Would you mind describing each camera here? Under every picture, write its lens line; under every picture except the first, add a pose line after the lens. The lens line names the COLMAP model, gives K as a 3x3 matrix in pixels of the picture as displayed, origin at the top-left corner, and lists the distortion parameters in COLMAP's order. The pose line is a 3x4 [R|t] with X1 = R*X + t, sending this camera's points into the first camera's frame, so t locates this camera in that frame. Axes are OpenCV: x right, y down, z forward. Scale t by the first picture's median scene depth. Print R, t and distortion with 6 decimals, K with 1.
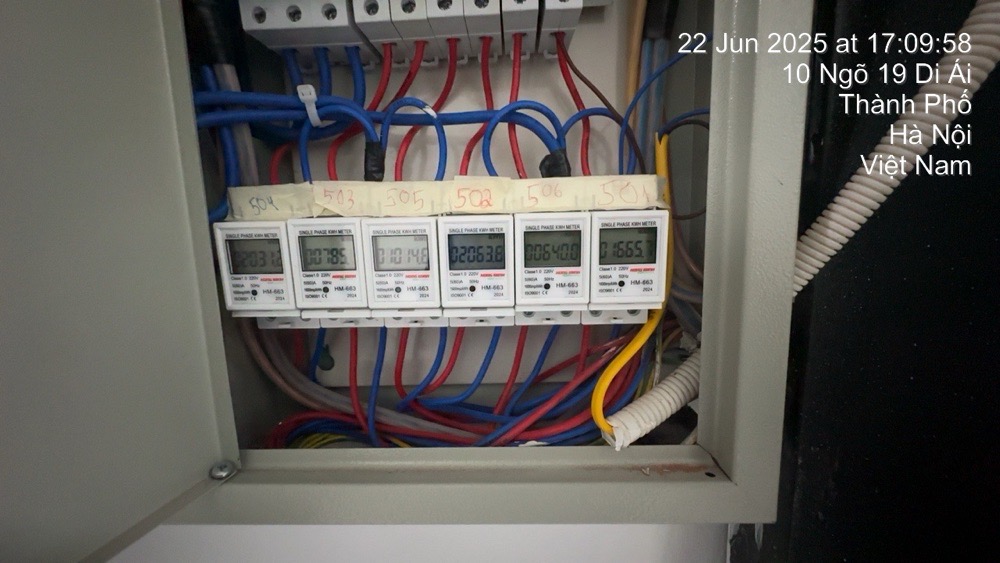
lens RADIAL K [[381.0, 0, 494.2], [0, 381.0, 277.9], [0, 0, 1]] dist [-0.014508, -0.000033]
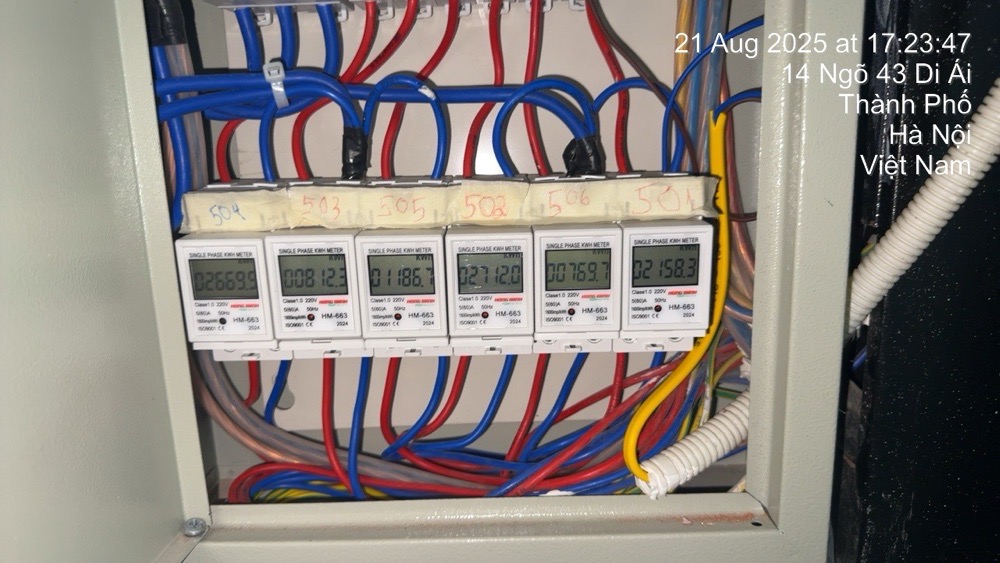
lens RADIAL K [[682.3, 0, 499.5], [0, 682.3, 288.0], [0, 0, 1]] dist [0.162179, -0.410692]
pose [[0.999739, -0.005679, 0.022118, -0.055862], [0.003968, 0.997052, 0.076620, -0.145320], [-0.022488, -0.076512, 0.996815, -0.517168]]
